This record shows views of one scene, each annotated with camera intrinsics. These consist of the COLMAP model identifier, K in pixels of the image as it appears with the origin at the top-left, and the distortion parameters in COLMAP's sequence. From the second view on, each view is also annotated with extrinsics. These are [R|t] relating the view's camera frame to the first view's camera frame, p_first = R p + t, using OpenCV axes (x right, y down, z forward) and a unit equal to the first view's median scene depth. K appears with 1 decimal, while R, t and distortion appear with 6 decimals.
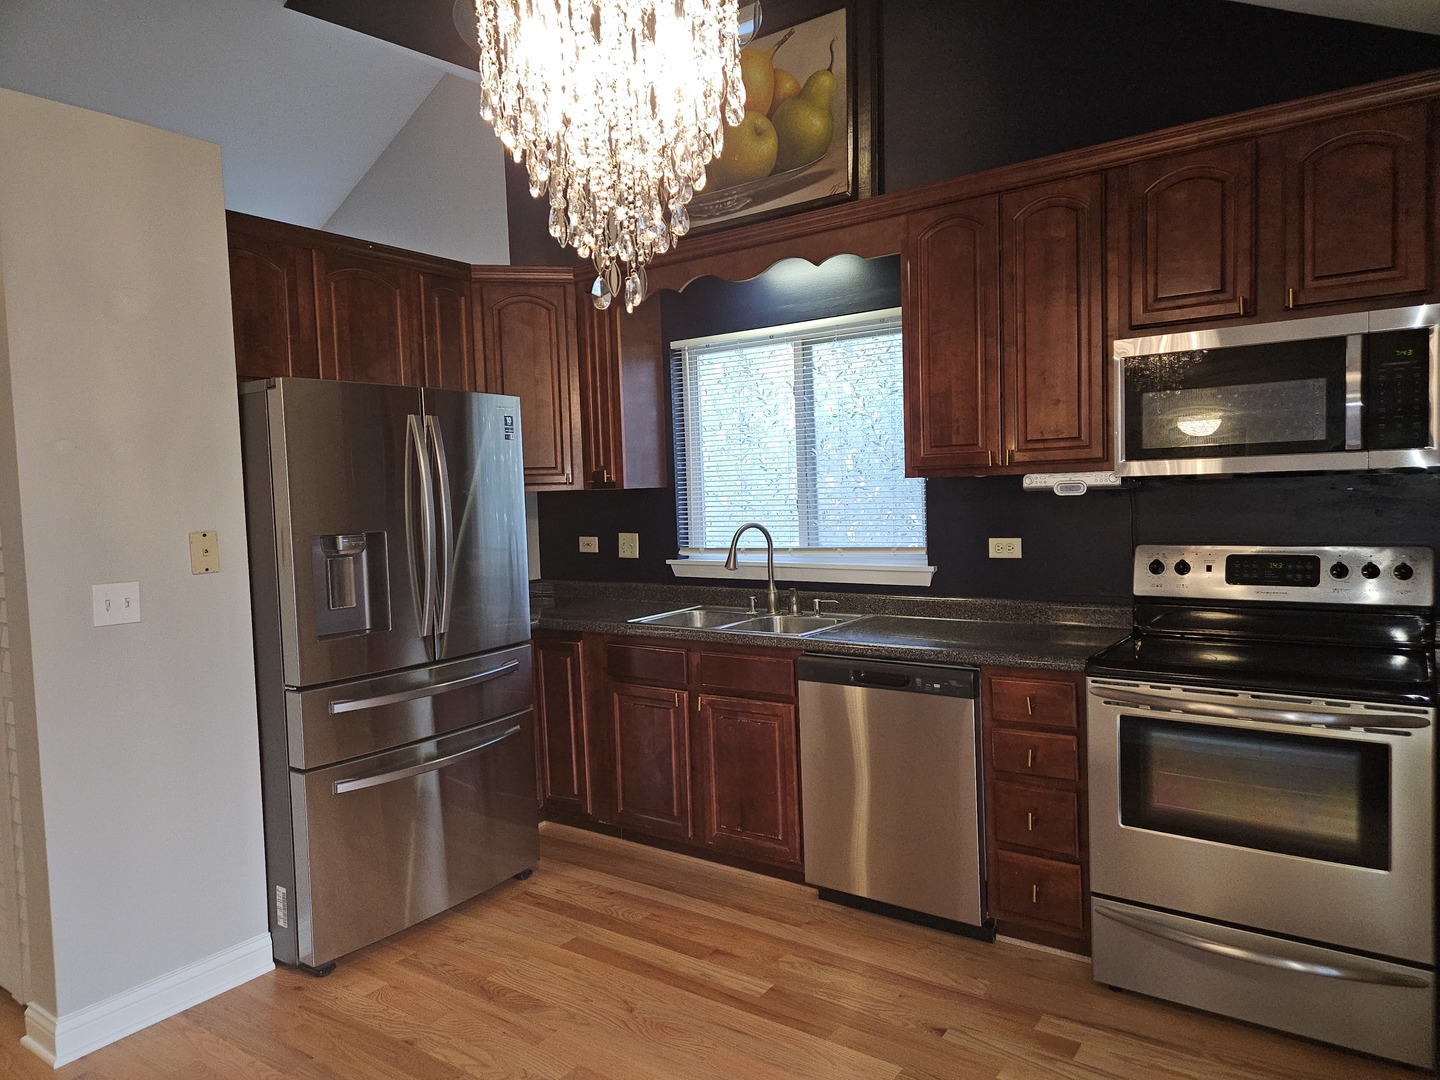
lens RADIAL K [[961.6, 0, 723.4], [0, 961.6, 535.3], [0, 0, 1]] dist [0.086894, -0.089095]
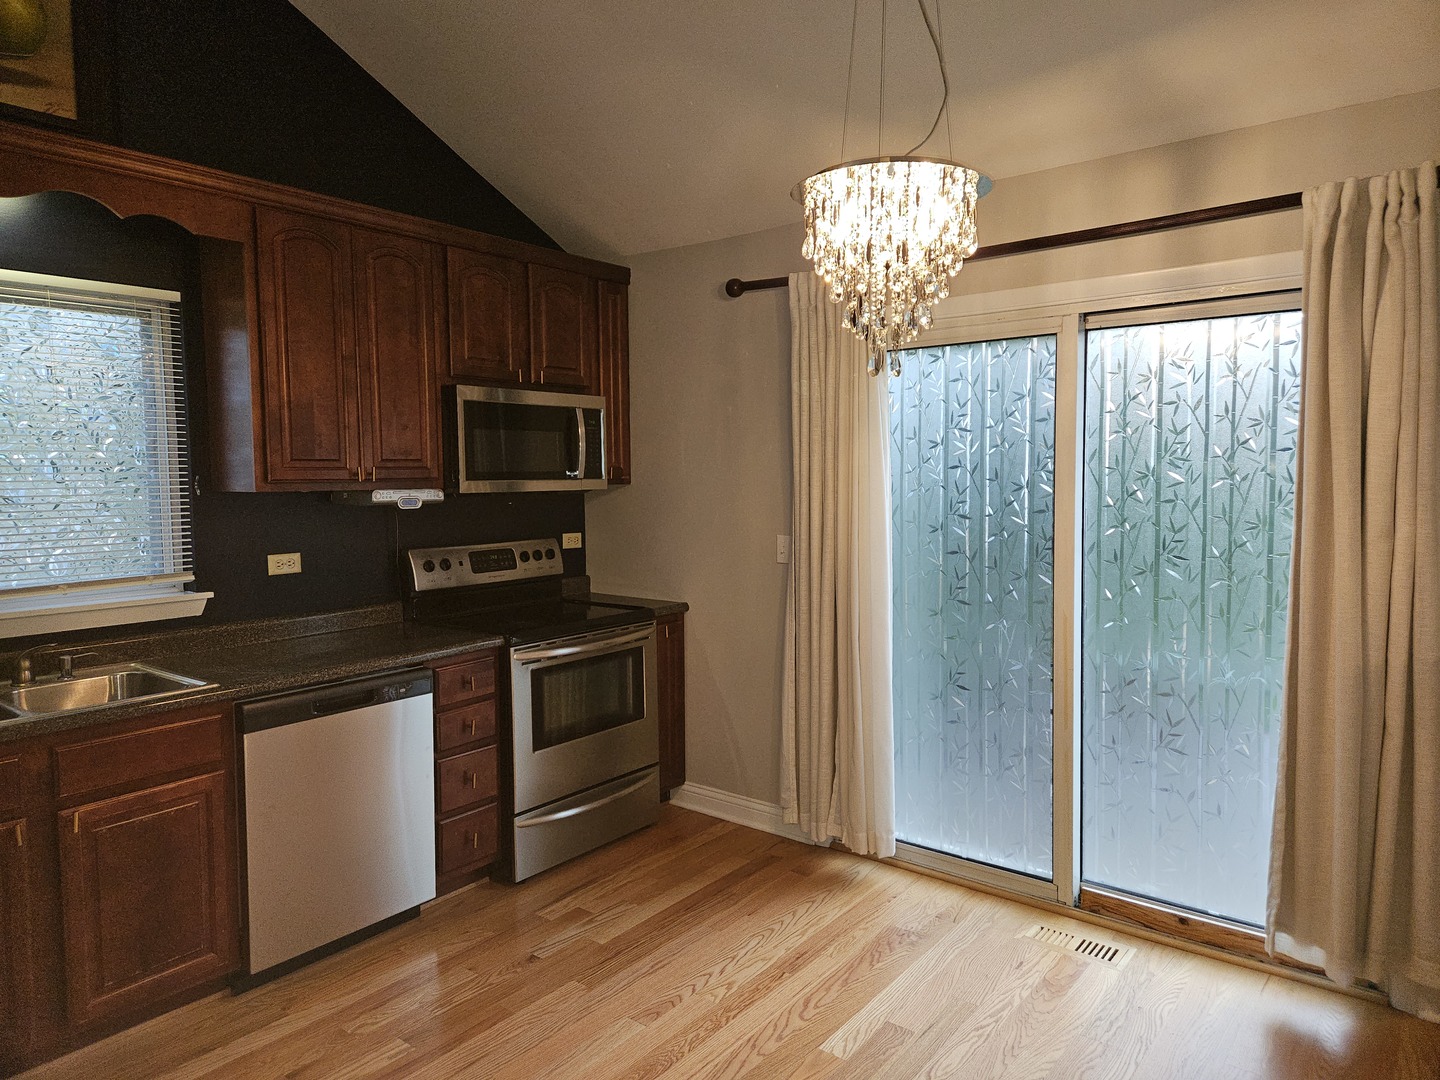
lens RADIAL K [[961.6, 0, 723.4], [0, 961.6, 535.3], [0, 0, 1]] dist [0.086894, -0.089095]
pose [[0.042040, -0.034107, 0.998534, -0.774586], [0.059195, 0.997747, 0.031588, -0.023639], [-0.997361, 0.057780, 0.043964, 0.571182]]
